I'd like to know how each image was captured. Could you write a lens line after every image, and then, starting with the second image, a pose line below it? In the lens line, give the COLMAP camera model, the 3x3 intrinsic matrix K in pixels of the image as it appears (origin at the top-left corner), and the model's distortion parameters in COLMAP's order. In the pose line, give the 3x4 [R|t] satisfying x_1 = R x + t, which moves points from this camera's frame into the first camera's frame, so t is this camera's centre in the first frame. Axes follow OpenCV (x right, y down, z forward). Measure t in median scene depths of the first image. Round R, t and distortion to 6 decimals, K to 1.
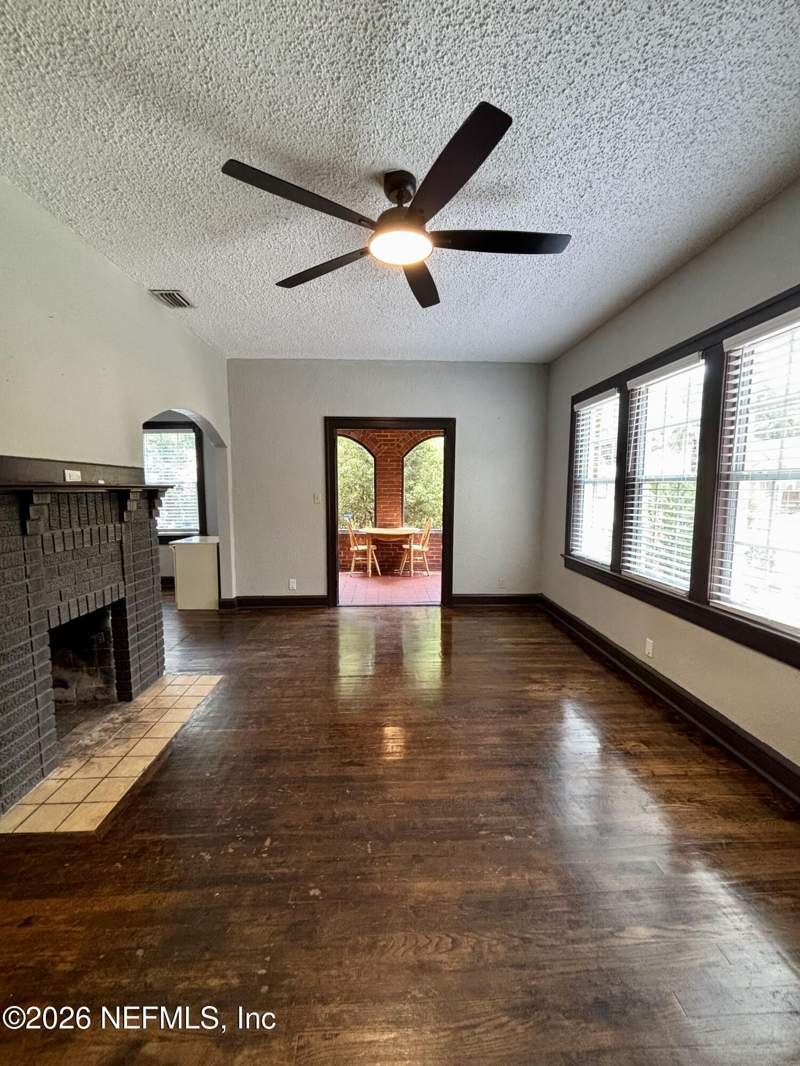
lens RADIAL K [[431.7, 0, 401.5], [0, 431.7, 532.1], [0, 0, 1]] dist [0.002018, 0.000292]
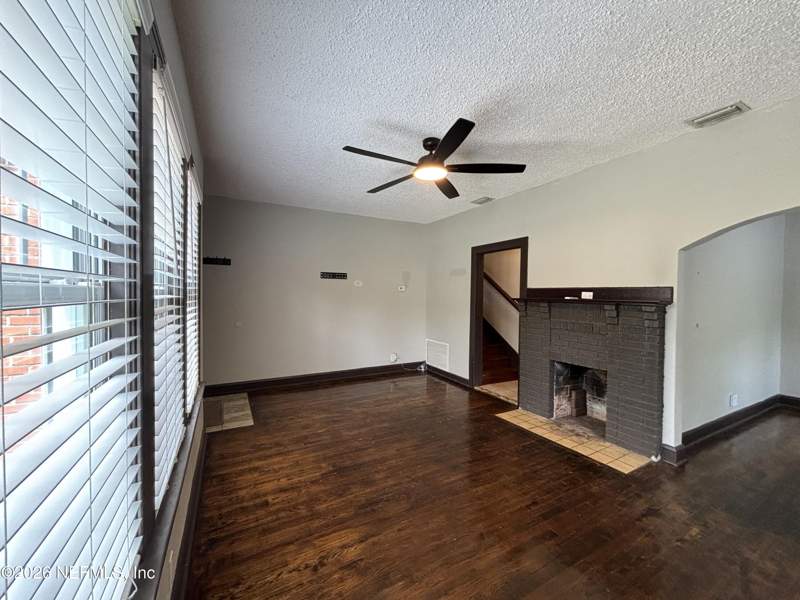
lens RADIAL K [[324.0, 0, 401.3], [0, 324.0, 298.2], [0, 0, 1]] dist [0.002018, 0.000292]
pose [[-0.896057, -0.001014, -0.443938, 0.539210], [-0.053896, 0.992849, 0.106517, -0.193922], [0.440656, 0.119372, -0.889704, 1.655915]]
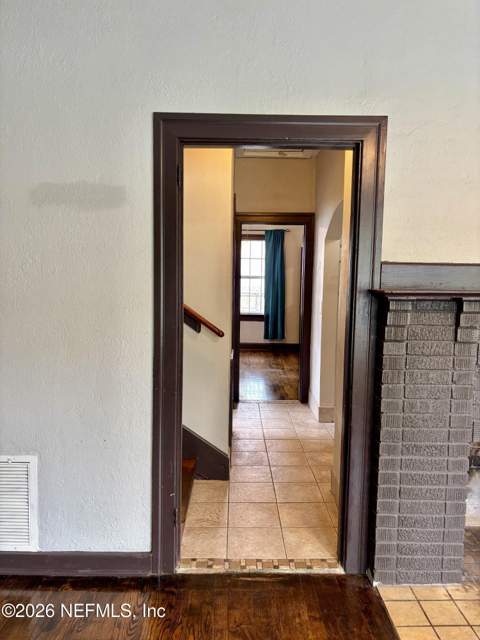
lens RADIAL K [[490.0, 0, 245.3], [0, 490.0, 322.3], [0, 0, 1]] dist [0.025387, -0.009014]
pose [[-0.017327, 0.096730, -0.995160, 0.196230], [-0.120617, 0.987838, 0.098119, -0.063888], [0.992548, 0.121734, -0.005449, 0.357560]]
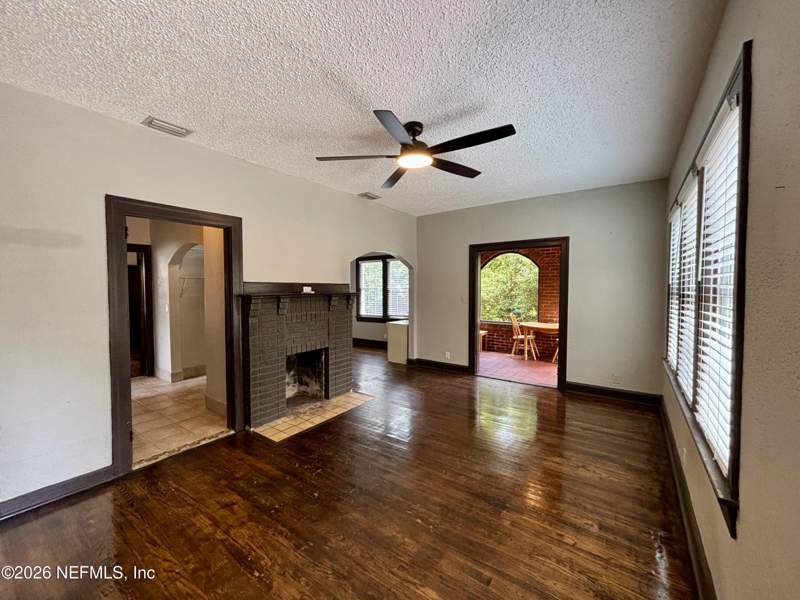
lens RADIAL K [[324.0, 0, 399.6], [0, 324.0, 297.0], [0, 0, 1]] dist [0.002018, 0.000292]
pose [[0.790465, 0.015253, -0.612317, 0.560946], [-0.060056, 0.996803, -0.052699, -0.026132], [0.609556, 0.078430, 0.788854, -0.027812]]
